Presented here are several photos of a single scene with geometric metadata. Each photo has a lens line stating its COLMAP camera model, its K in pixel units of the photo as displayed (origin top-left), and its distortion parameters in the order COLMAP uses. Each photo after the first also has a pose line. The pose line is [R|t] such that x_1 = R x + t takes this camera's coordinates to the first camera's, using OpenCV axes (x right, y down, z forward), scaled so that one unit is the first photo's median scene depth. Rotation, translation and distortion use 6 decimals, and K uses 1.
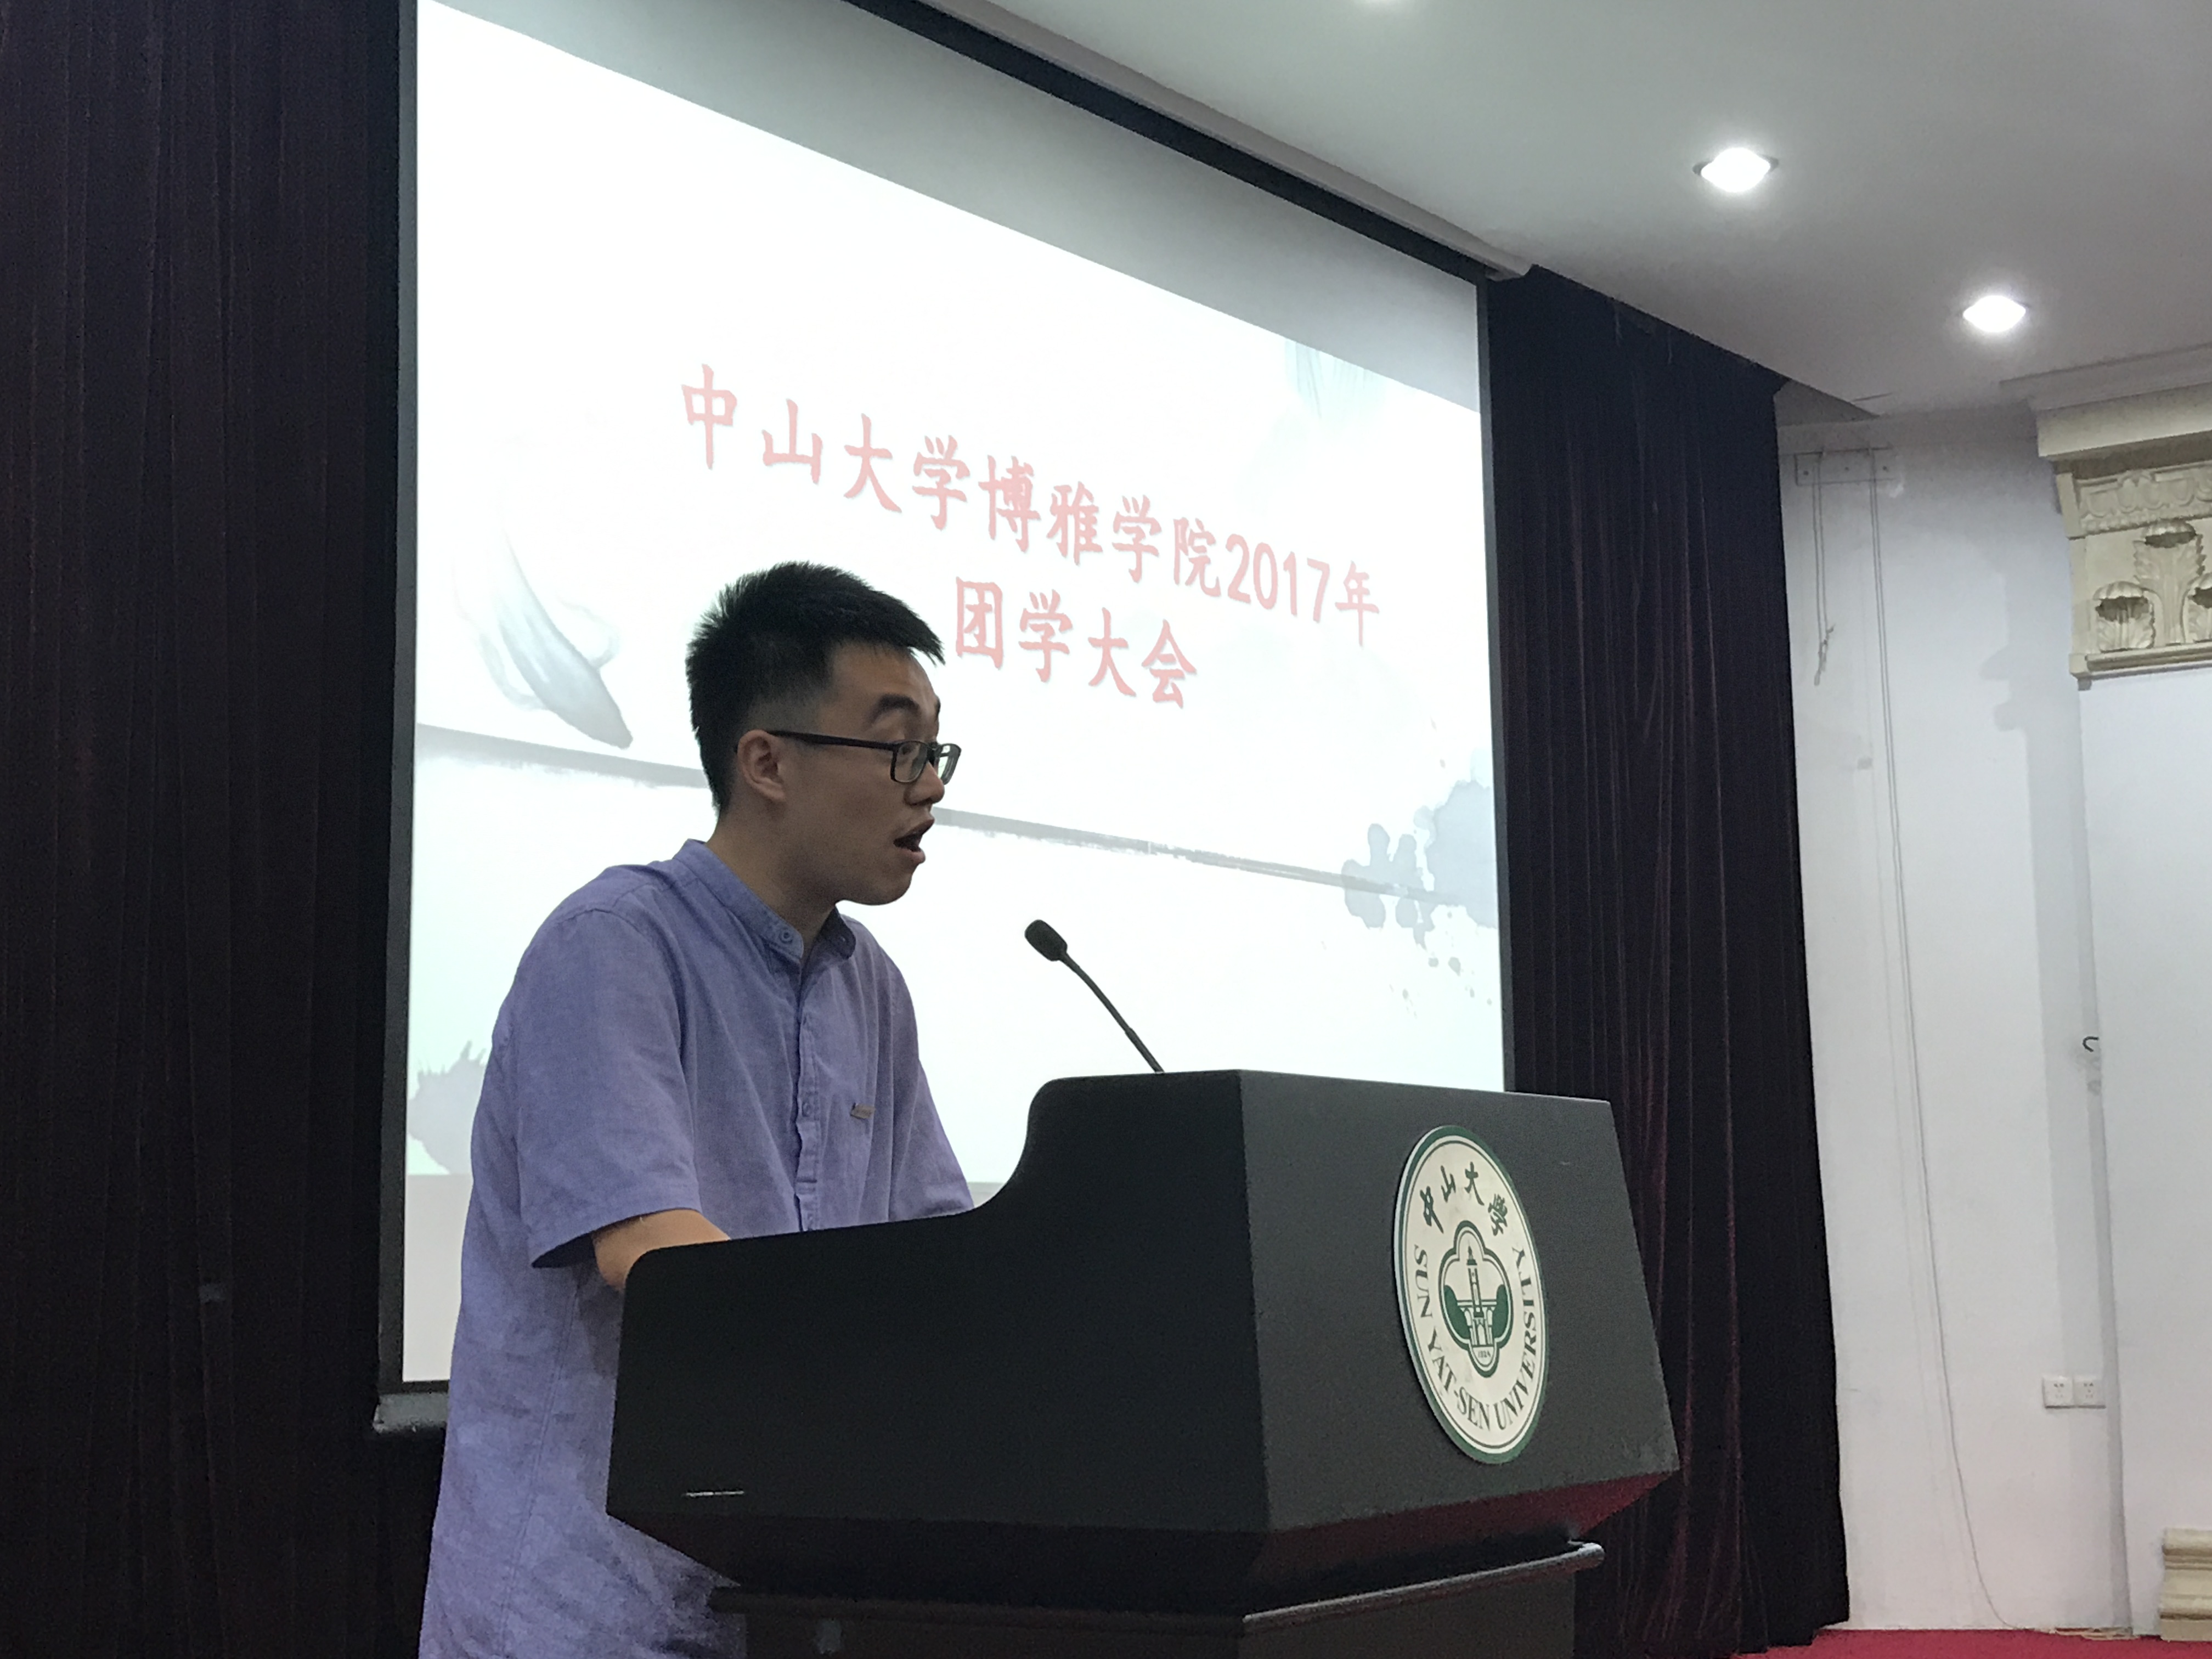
lens RADIAL K [[3694.9, 0, 1048.6], [0, 3694.9, 826.5], [0, 0, 1]] dist [0.293489, -4.369350]
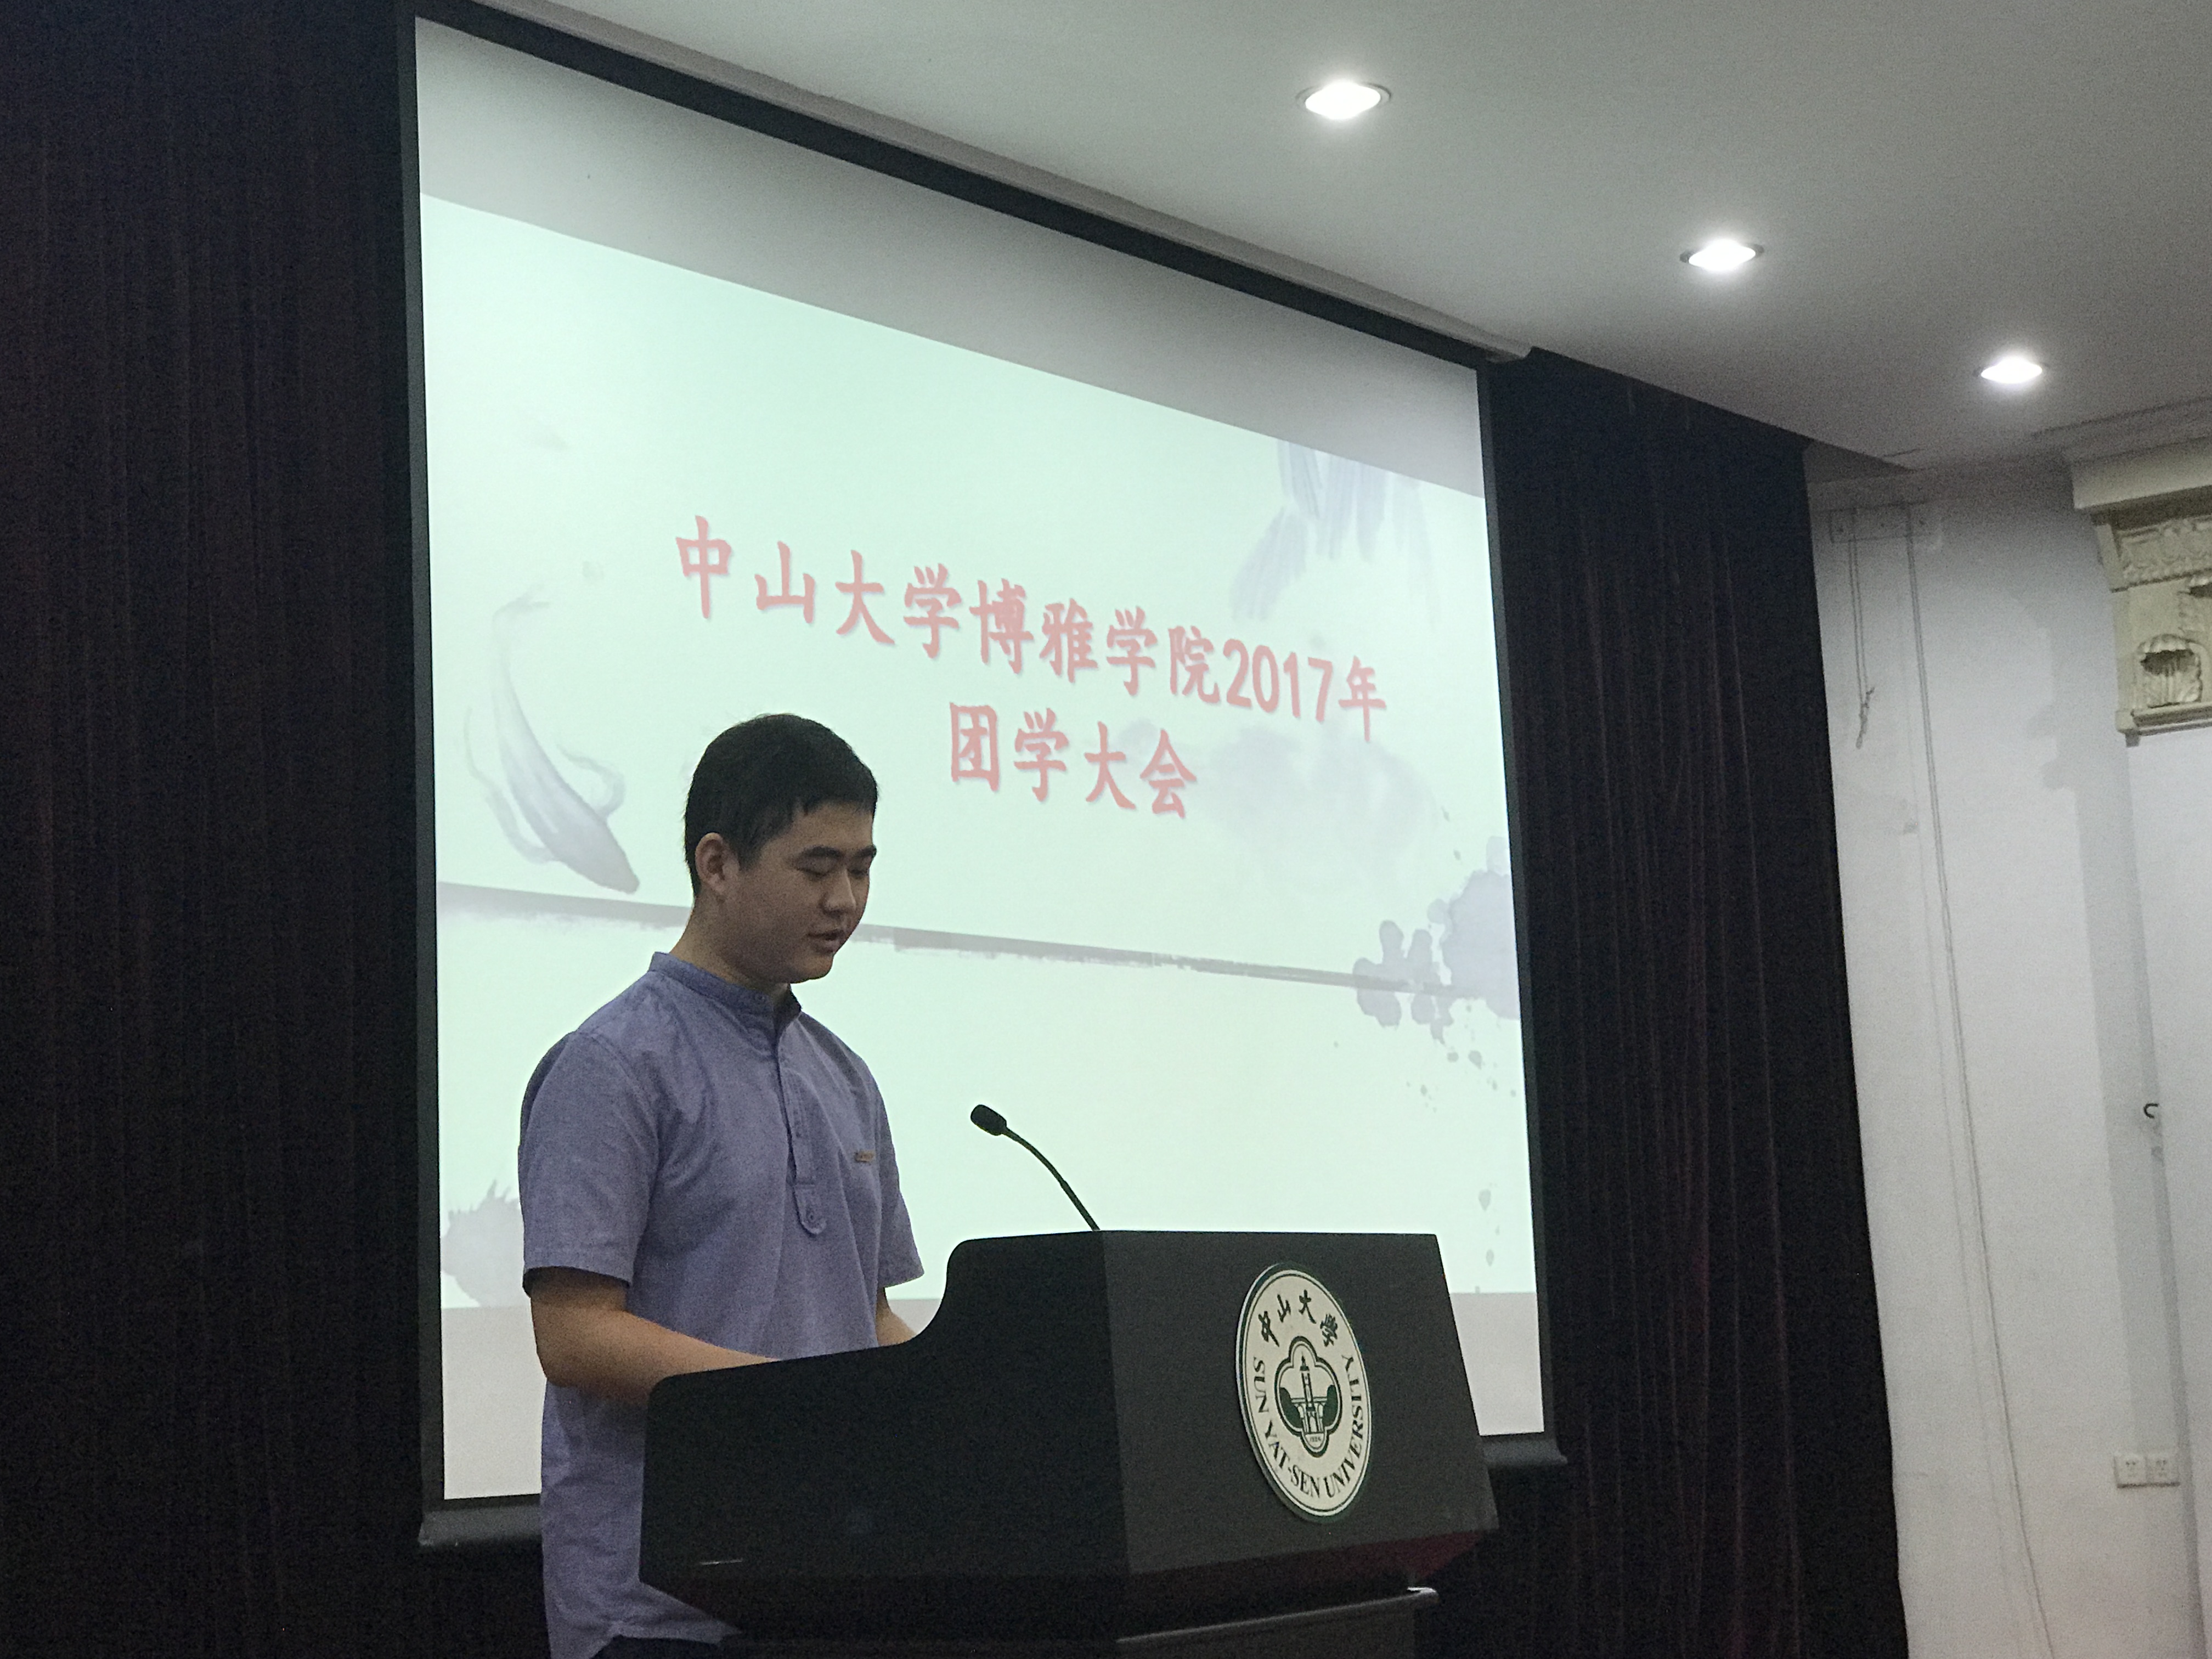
lens RADIAL K [[4445.4, 0, 1105.6], [0, 4445.4, 646.5], [0, 0, 1]] dist [-0.027105, -2.261575]
pose [[0.999490, -0.031303, -0.006337, 0.024463], [0.030991, 0.998532, -0.044428, -0.025569], [0.007719, 0.044209, 0.998993, -0.211014]]
